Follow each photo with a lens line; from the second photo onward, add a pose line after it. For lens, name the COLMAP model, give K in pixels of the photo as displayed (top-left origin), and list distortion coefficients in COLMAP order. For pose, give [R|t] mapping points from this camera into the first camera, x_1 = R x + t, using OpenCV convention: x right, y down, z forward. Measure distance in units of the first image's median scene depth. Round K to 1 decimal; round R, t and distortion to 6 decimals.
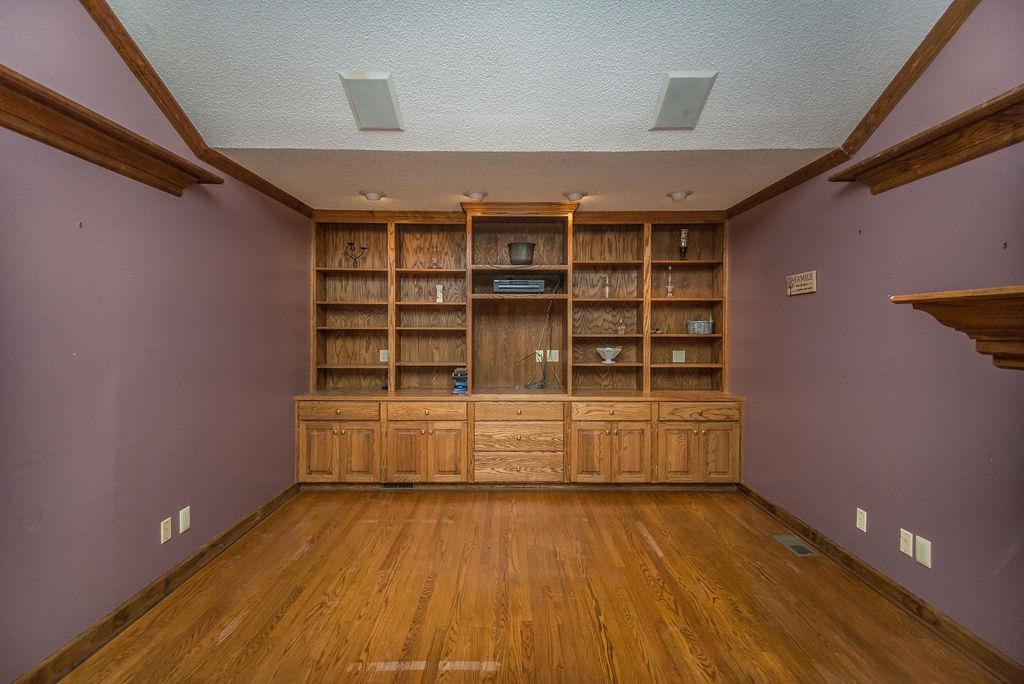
lens RADIAL K [[480.6, 0, 513.6], [0, 480.6, 338.9], [0, 0, 1]] dist [0.012477, -0.000646]
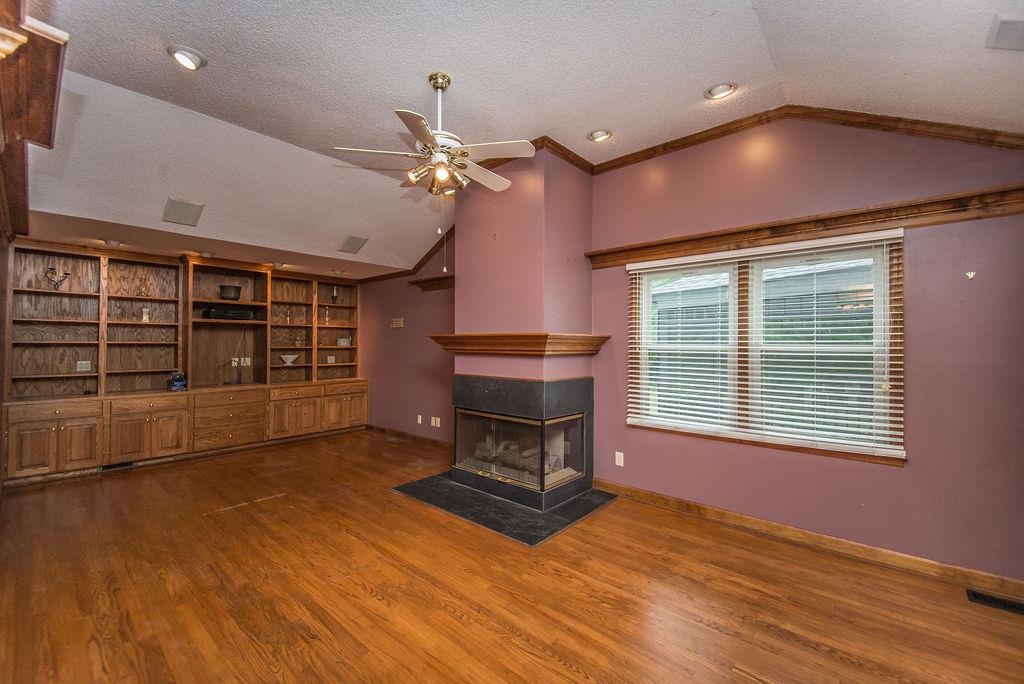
lens RADIAL K [[418.1, 0, 495.8], [0, 418.1, 337.9], [0, 0, 1]] dist [0.022692, -0.016291]
pose [[0.691775, 0.011812, 0.722016, -0.361516], [0.015516, 0.999392, -0.031216, 0.017152], [-0.721946, 0.032798, 0.691171, -0.497984]]
